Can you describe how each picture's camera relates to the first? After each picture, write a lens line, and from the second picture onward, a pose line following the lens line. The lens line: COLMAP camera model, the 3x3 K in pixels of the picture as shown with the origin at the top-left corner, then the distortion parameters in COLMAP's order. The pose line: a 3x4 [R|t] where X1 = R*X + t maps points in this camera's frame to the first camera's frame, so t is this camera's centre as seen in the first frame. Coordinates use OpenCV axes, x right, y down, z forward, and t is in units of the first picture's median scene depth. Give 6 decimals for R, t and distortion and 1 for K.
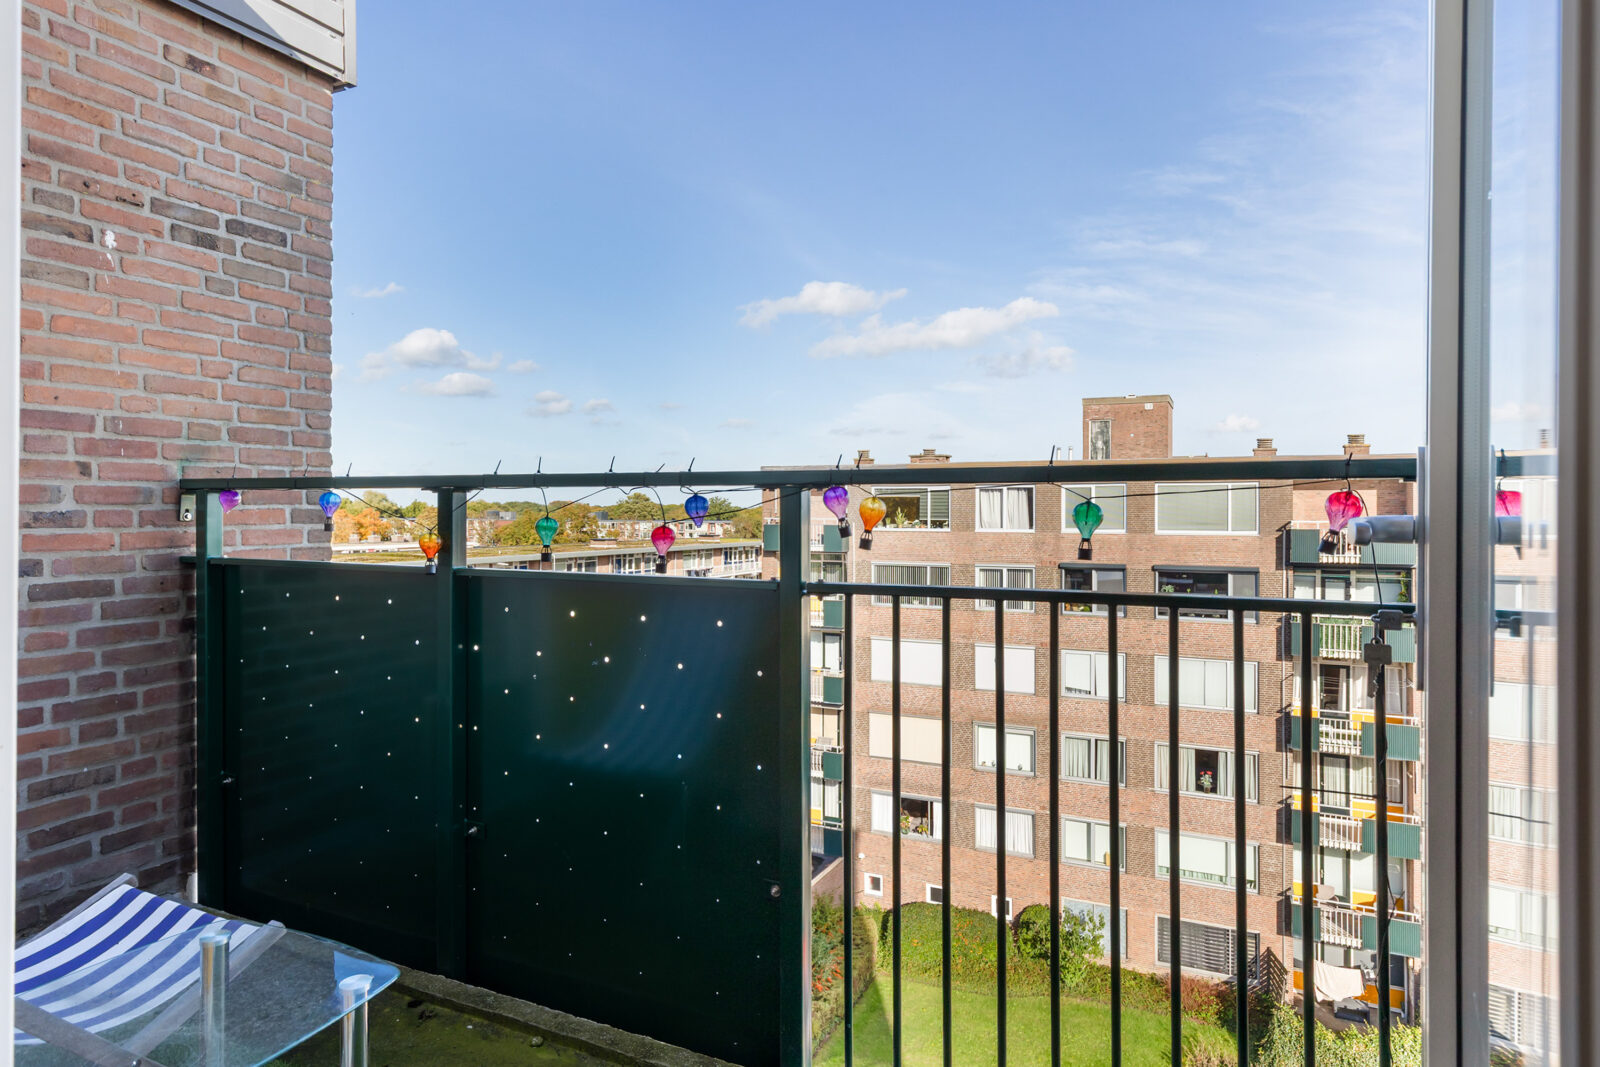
lens RADIAL K [[908.5, 0, 839.7], [0, 908.5, 514.0], [0, 0, 1]] dist [0.001537, 0.000269]
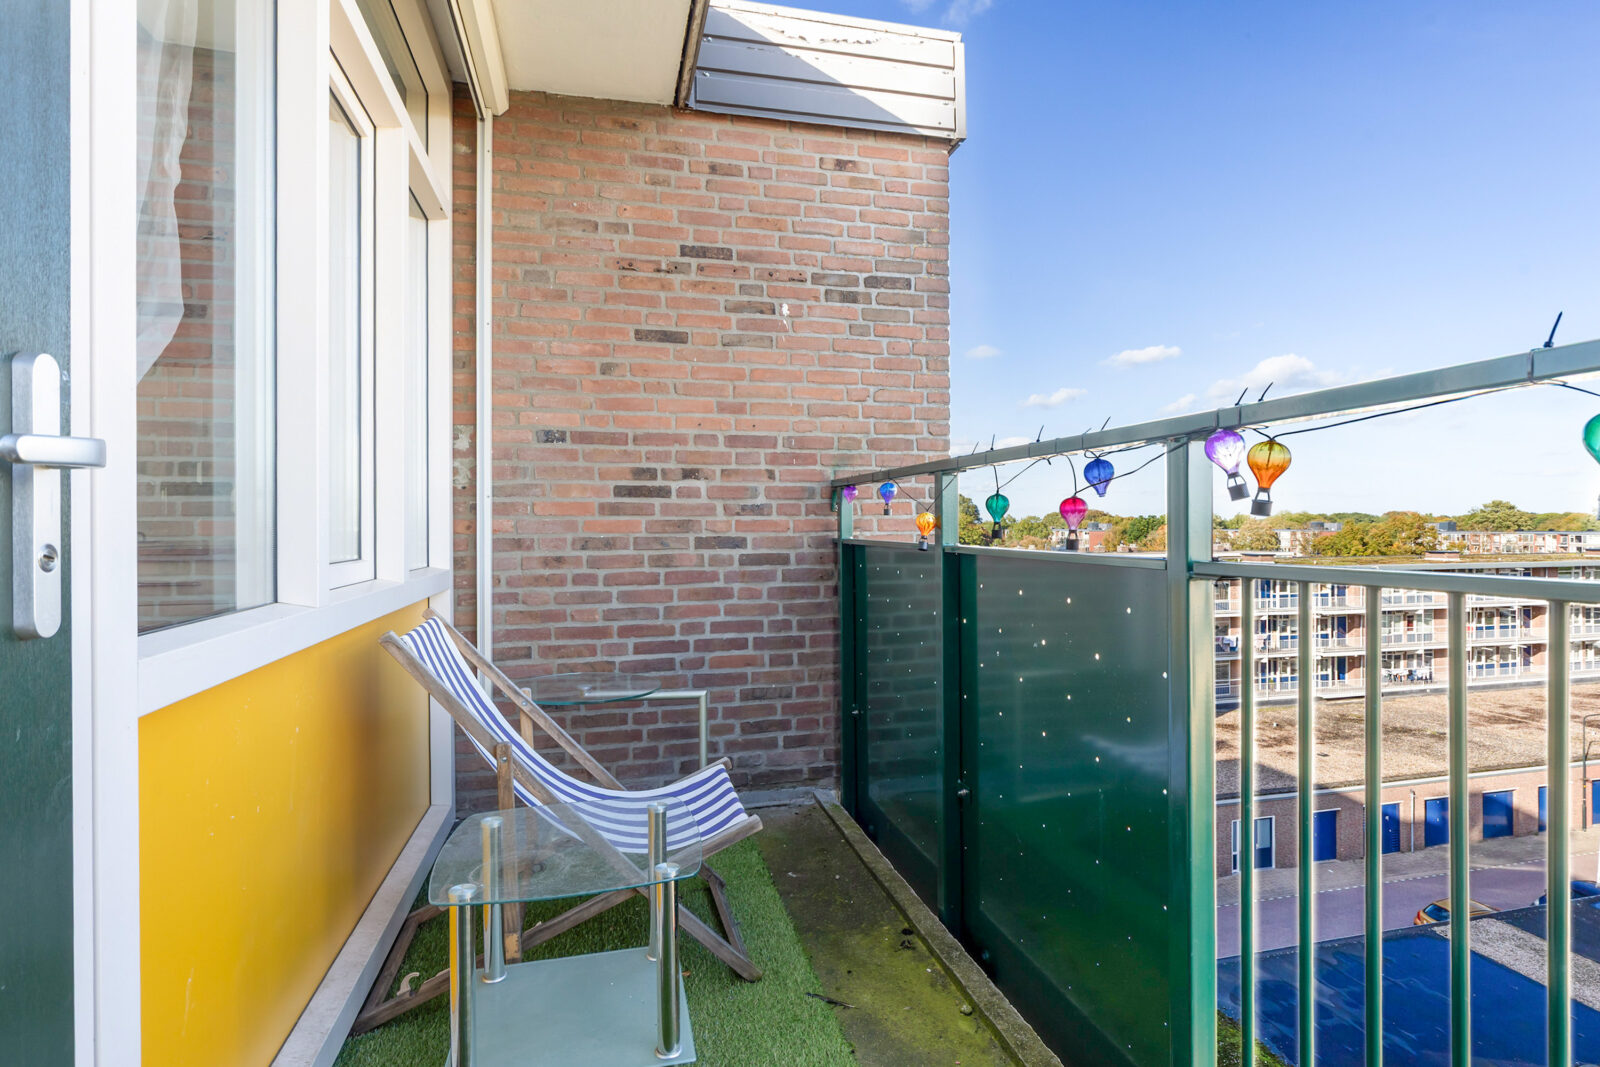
lens RADIAL K [[839.4, 0, 824.7], [0, 839.4, 526.1], [0, 0, 1]] dist [-0.004221, -0.000514]
pose [[0.632026, -0.004425, -0.774934, 0.223380], [0.006128, 0.999981, -0.000713, 0.030492], [0.774923, -0.004298, 0.632042, 0.218669]]
